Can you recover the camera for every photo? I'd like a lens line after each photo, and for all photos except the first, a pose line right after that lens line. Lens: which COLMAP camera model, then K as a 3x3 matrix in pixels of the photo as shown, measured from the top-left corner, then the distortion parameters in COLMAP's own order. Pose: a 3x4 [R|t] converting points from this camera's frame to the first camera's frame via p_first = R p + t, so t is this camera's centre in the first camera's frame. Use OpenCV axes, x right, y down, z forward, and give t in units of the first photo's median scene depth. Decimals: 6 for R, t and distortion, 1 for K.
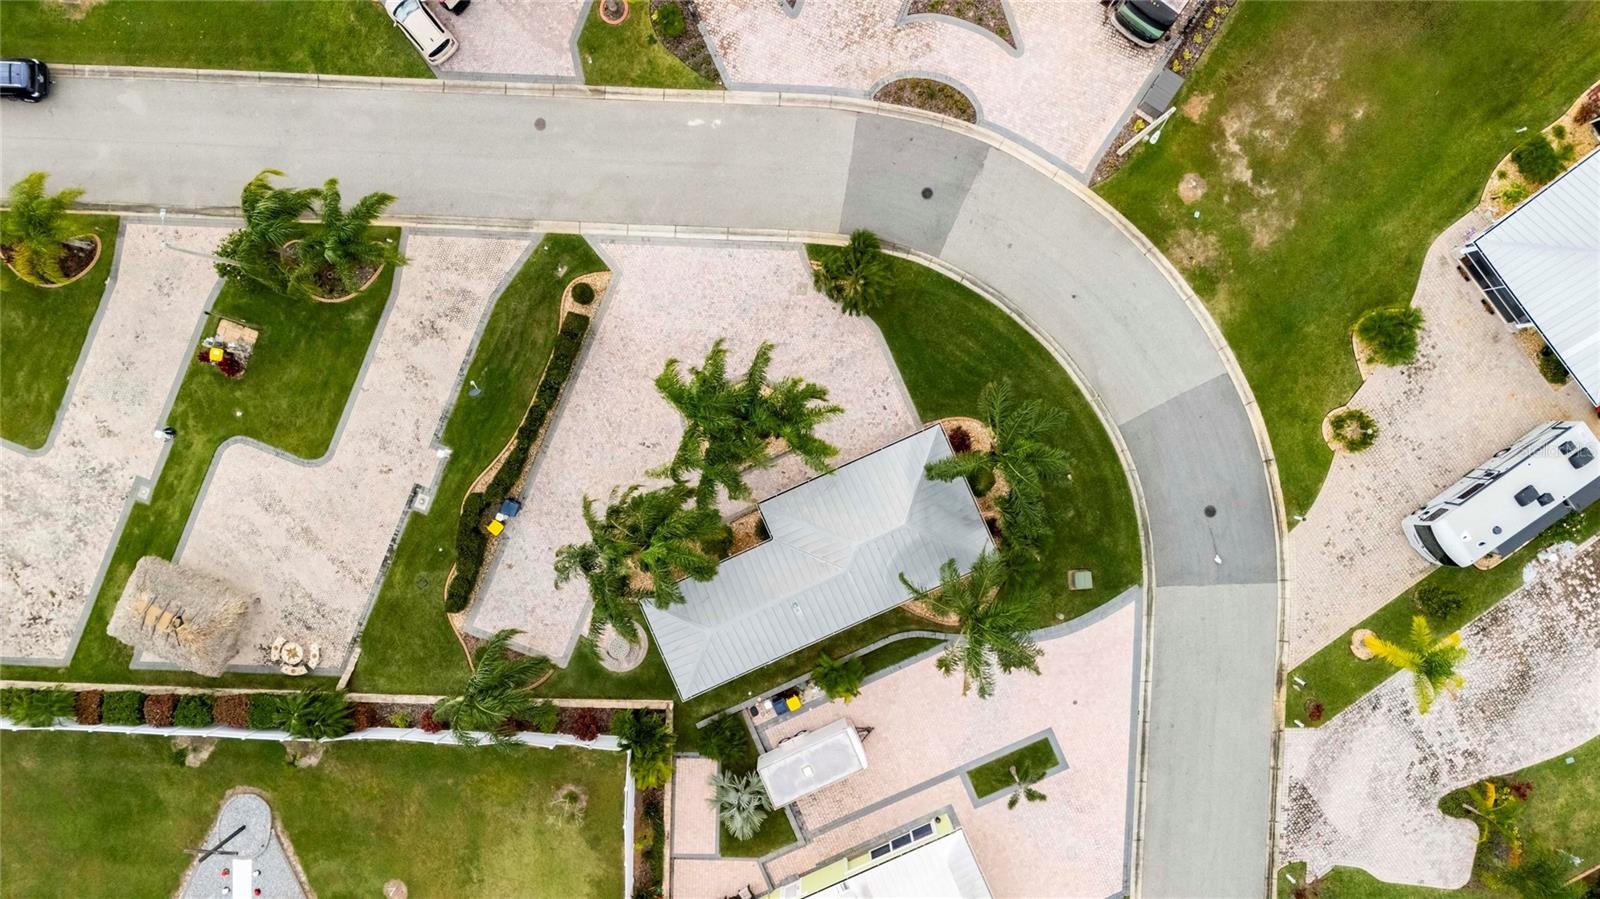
lens RADIAL K [[1174.5, 0, 810.9], [0, 1174.5, 461.5], [0, 0, 1]] dist [0.058349, -0.040083]
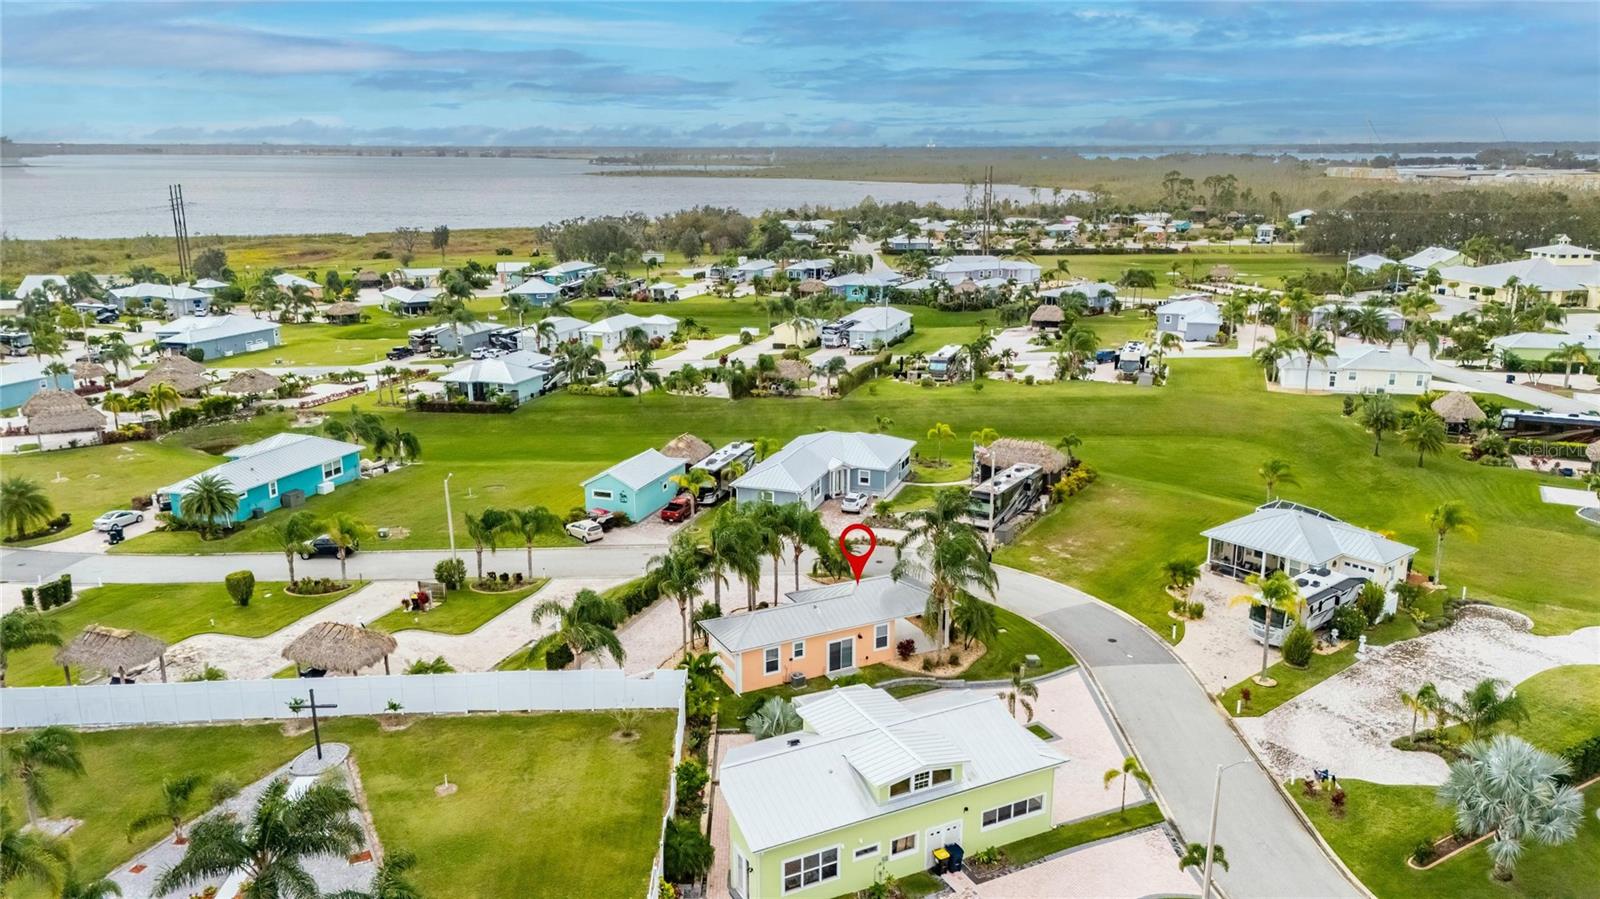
lens RADIAL K [[1174.5, 0, 814.2], [0, 1174.5, 453.1], [0, 0, 1]] dist [0.058349, -0.040083]
pose [[0.998031, -0.012195, 0.061525, -0.090104], [0.062699, 0.220567, -0.973355, 1.317240], [-0.001700, 0.975296, 0.220897, 0.487740]]
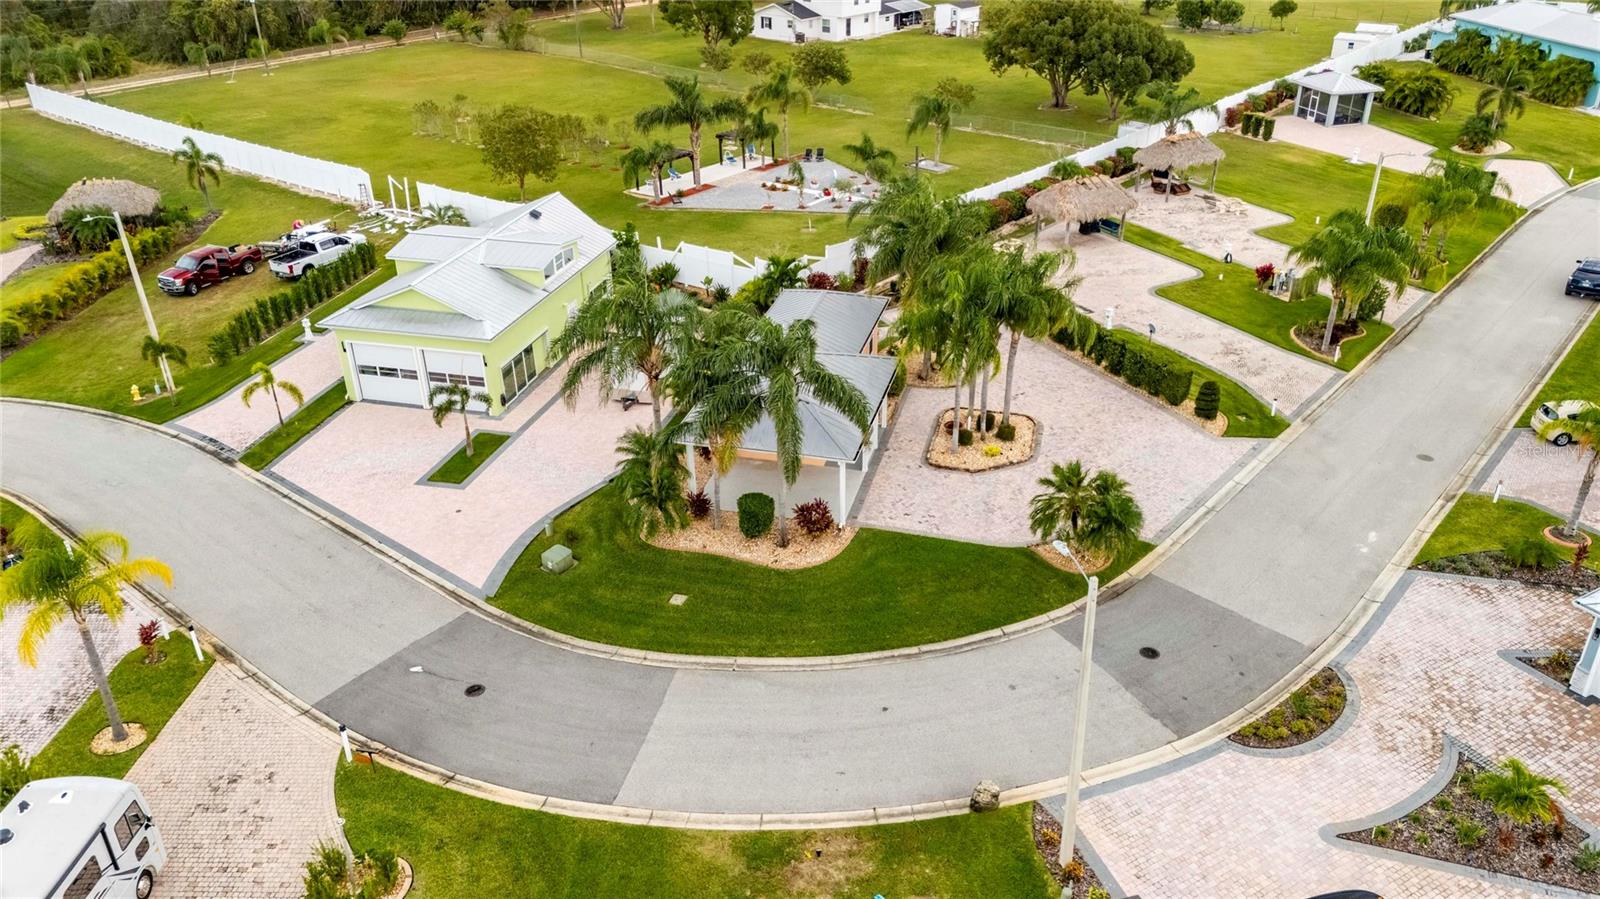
lens RADIAL K [[1174.5, 0, 796.3], [0, 1174.5, 453.7], [0, 0, 1]] dist [0.058349, -0.040083]
pose [[-0.624794, 0.378301, -0.683023, 0.613486], [-0.780741, -0.312477, 0.541112, -0.389379], [-0.008726, 0.871348, 0.490588, 0.588515]]
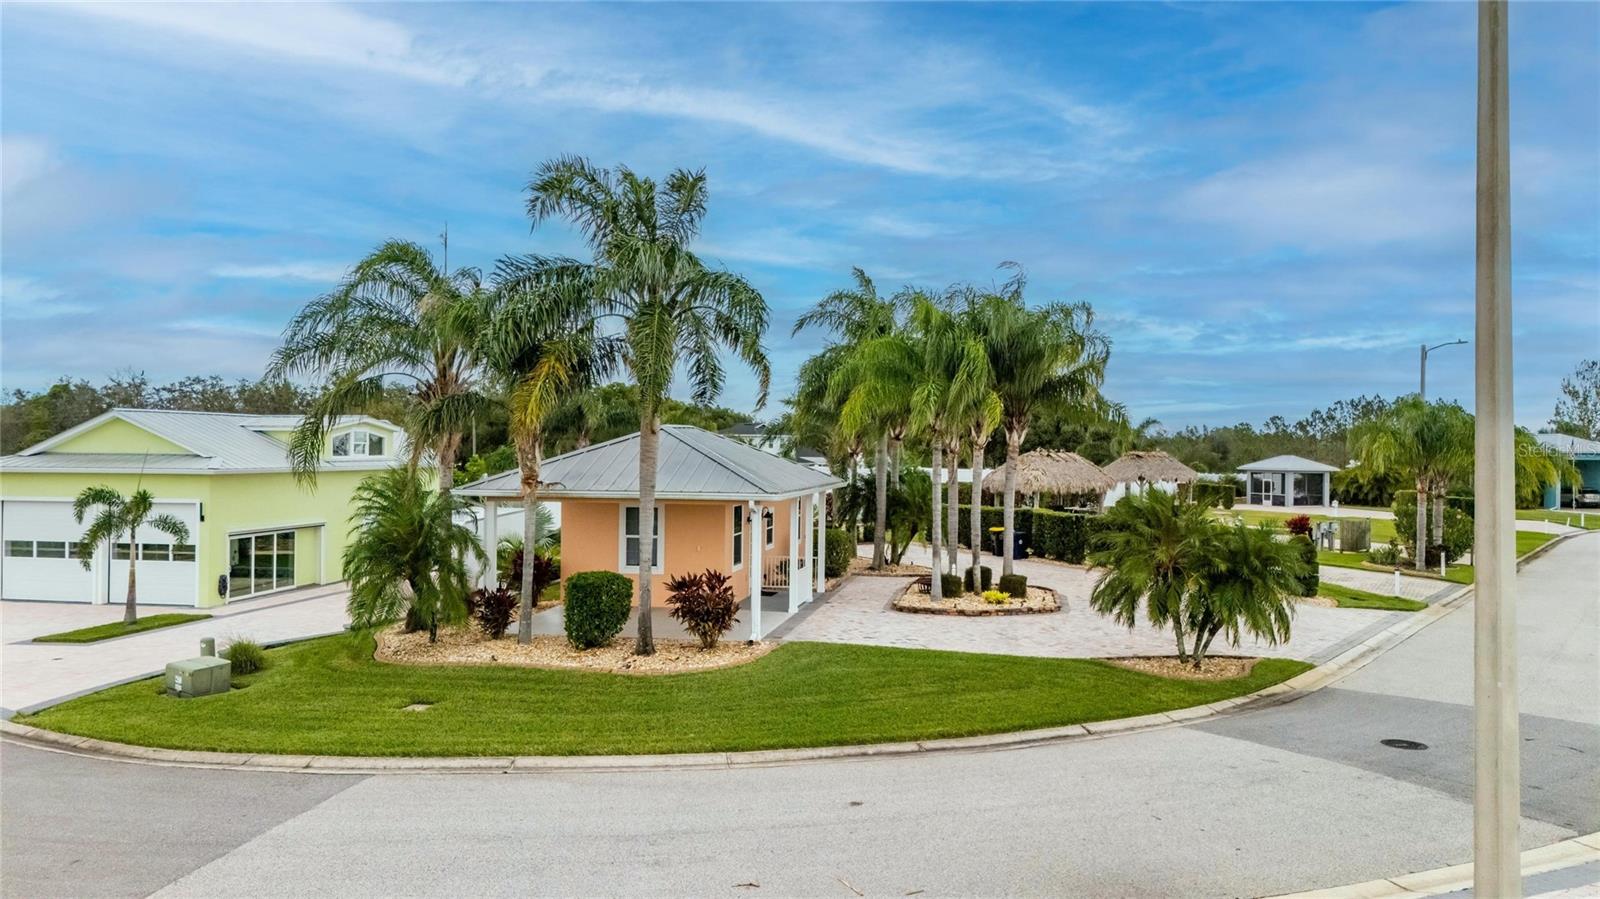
lens RADIAL K [[1174.5, 0, 803.4], [0, 1174.5, 451.7], [0, 0, 1]] dist [0.058349, -0.040083]
pose [[-0.566795, -0.000039, -0.823859, 0.435905], [-0.823252, -0.038333, 0.566380, -0.269740], [-0.031603, 0.999265, 0.021695, 0.918028]]
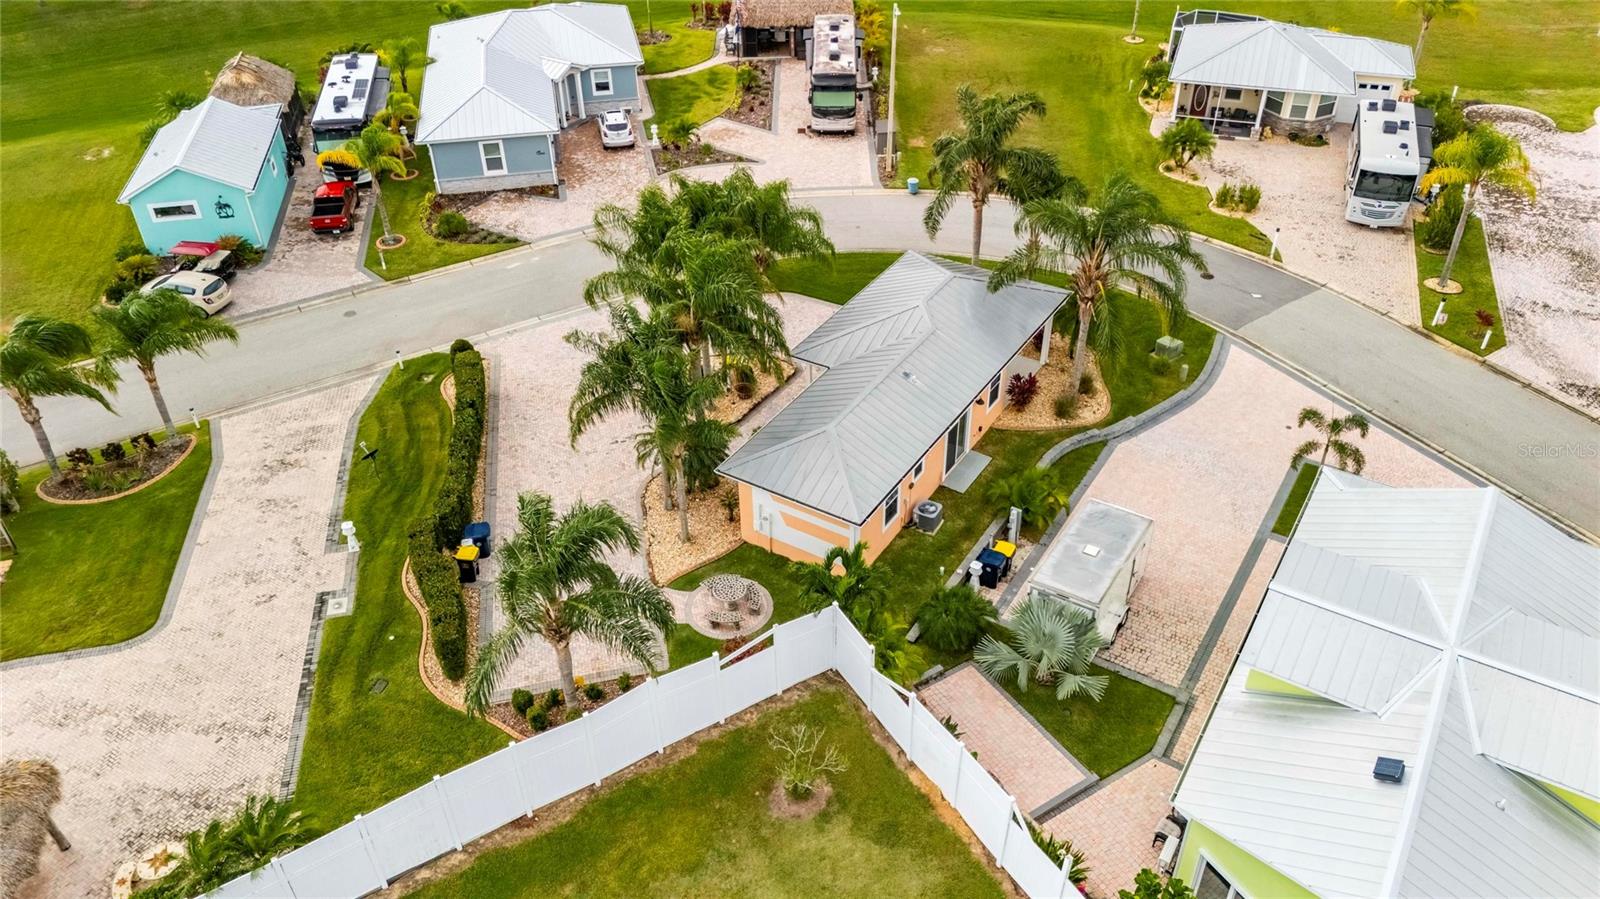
lens RADIAL K [[1174.5, 0, 808.6], [0, 1174.5, 456.8], [0, 0, 1]] dist [0.058349, -0.040083]
pose [[0.827340, -0.341523, 0.445948, -0.375018], [0.560996, 0.462637, -0.686477, 0.565500], [0.028135, 0.818125, 0.574352, 0.583451]]
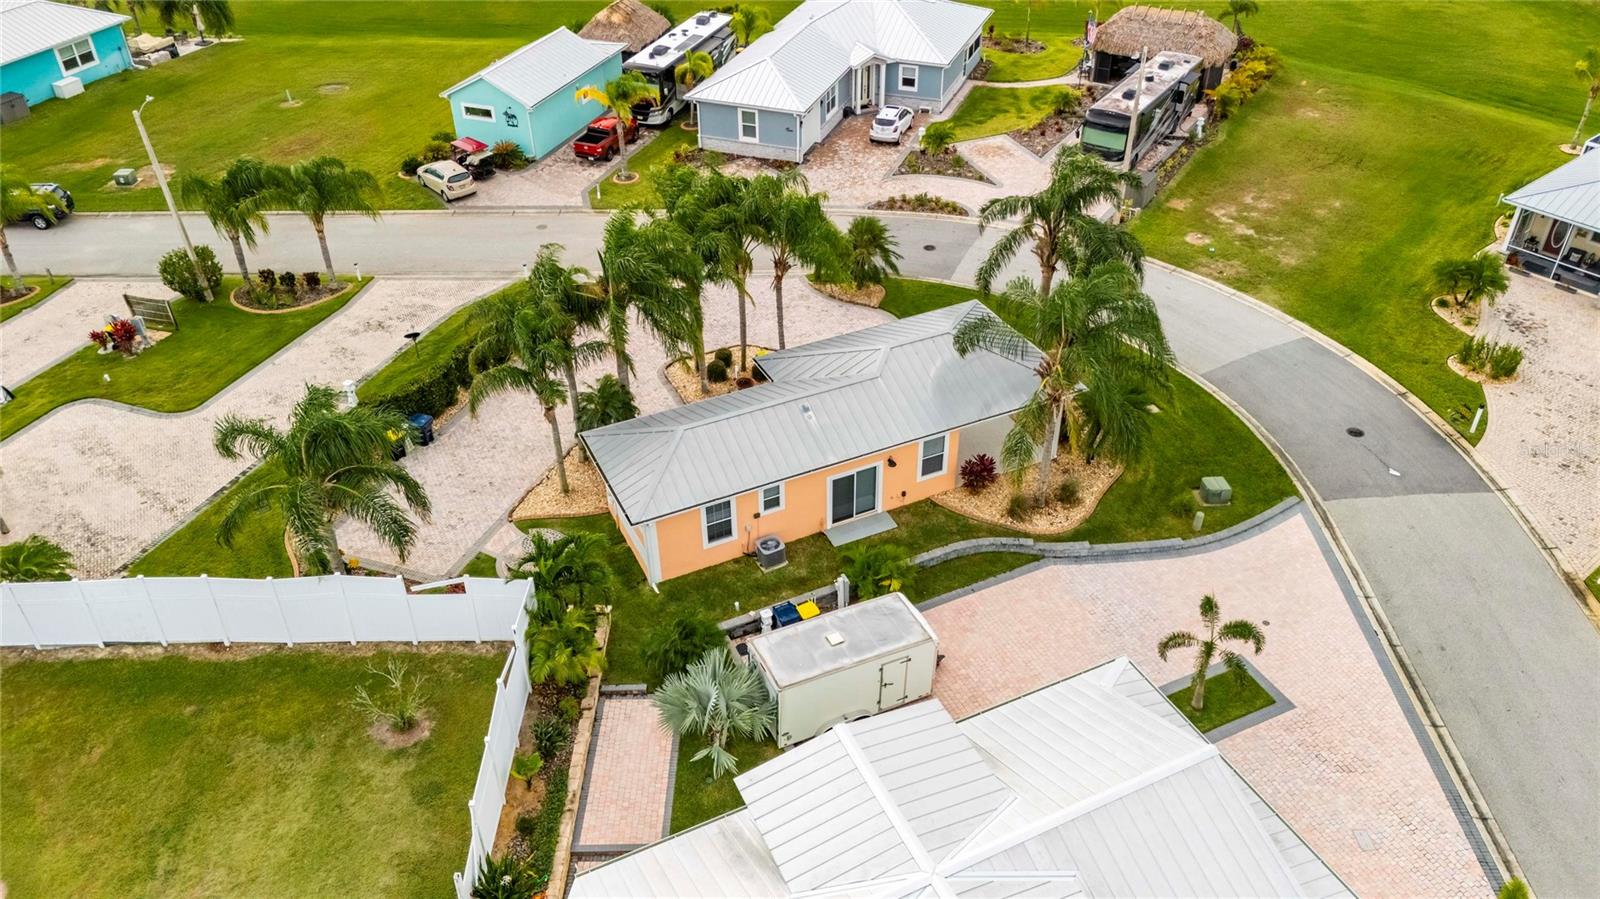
lens RADIAL K [[1174.5, 0, 810.6], [0, 1174.5, 459.3], [0, 0, 1]] dist [0.058349, -0.040083]
pose [[0.999486, -0.024244, 0.020992, -0.024057], [0.031060, 0.568944, -0.821789, 0.663858], [0.007980, 0.822019, 0.569404, 0.585910]]
